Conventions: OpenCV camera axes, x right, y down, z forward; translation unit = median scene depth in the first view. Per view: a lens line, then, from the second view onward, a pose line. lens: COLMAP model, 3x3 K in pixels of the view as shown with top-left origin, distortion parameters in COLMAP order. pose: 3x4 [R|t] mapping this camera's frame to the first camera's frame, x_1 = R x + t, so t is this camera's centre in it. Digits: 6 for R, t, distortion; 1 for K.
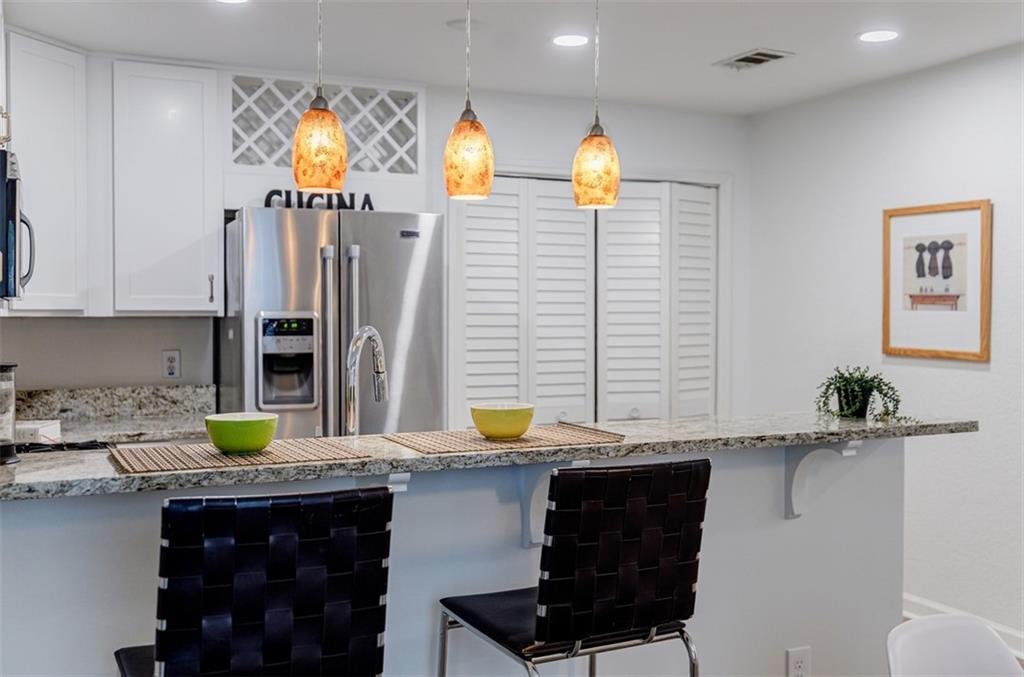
lens RADIAL K [[1004.8, 0, 511.0], [0, 1004.8, 336.5], [0, 0, 1]] dist [0.008633, 0.000000]
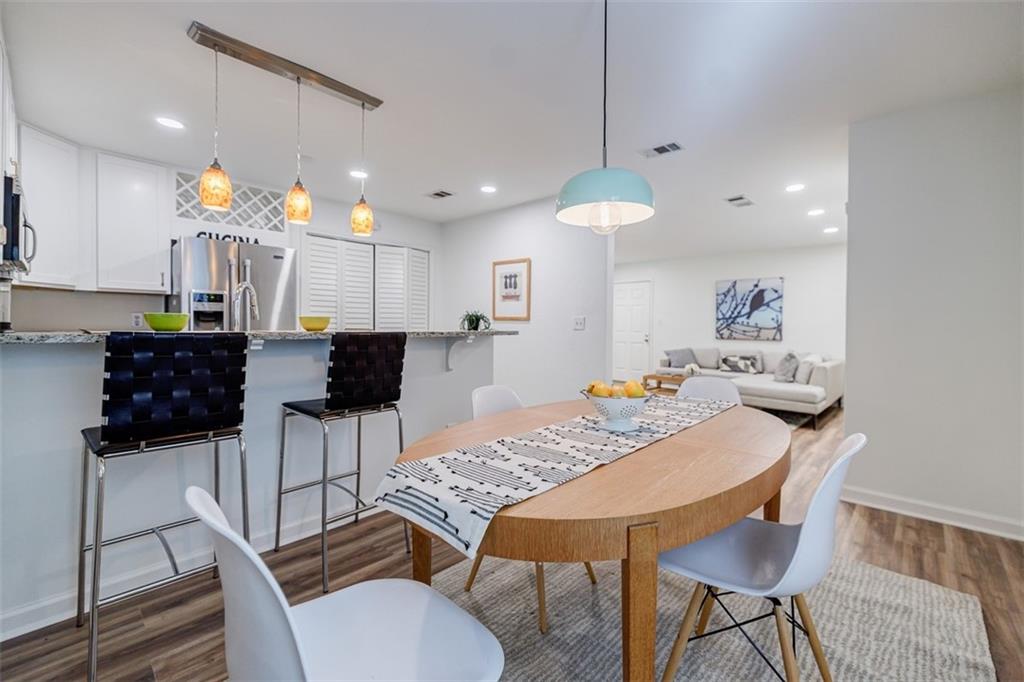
lens RADIAL K [[429.7, 0, 516.4], [0, 429.7, 331.0], [0, 0, 1]] dist [0.005026, -0.000877]
pose [[0.929460, 0.001091, 0.368922, 0.031995], [0.002115, 0.999963, -0.008284, 0.065070], [-0.368918, 0.008480, 0.929423, -0.026607]]
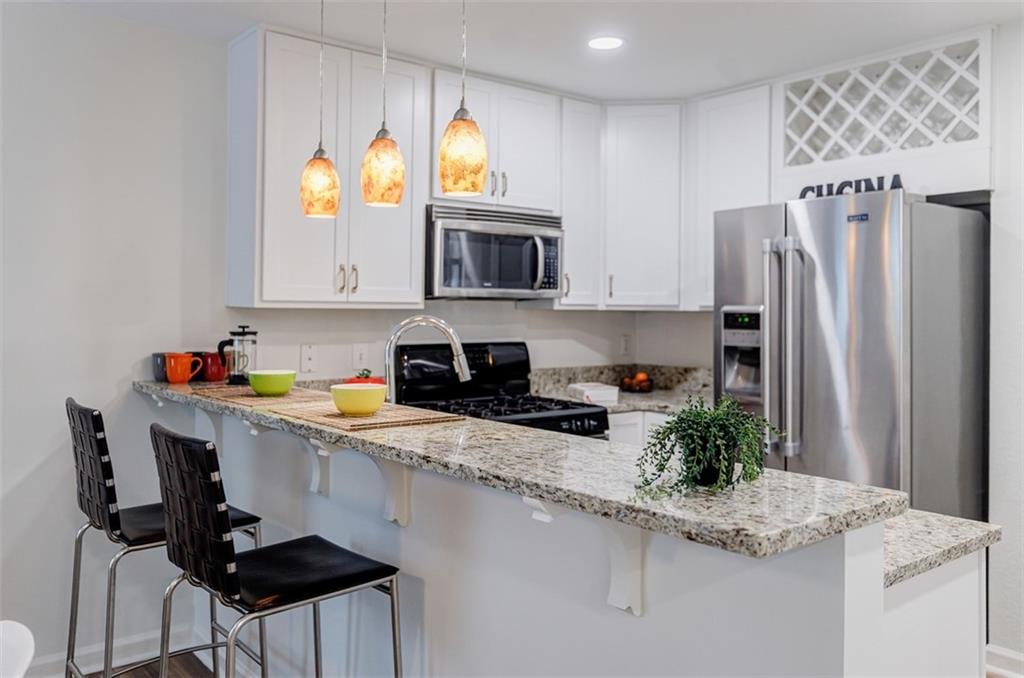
lens RADIAL K [[844.0, 0, 499.9], [0, 844.0, 308.5], [0, 0, 1]] dist [0.002890, -0.014304]
pose [[0.229048, 0.000850, -0.973415, 0.568792], [-0.026885, 0.999624, -0.005454, -0.010841], [0.973044, 0.027419, 0.228985, 0.553230]]
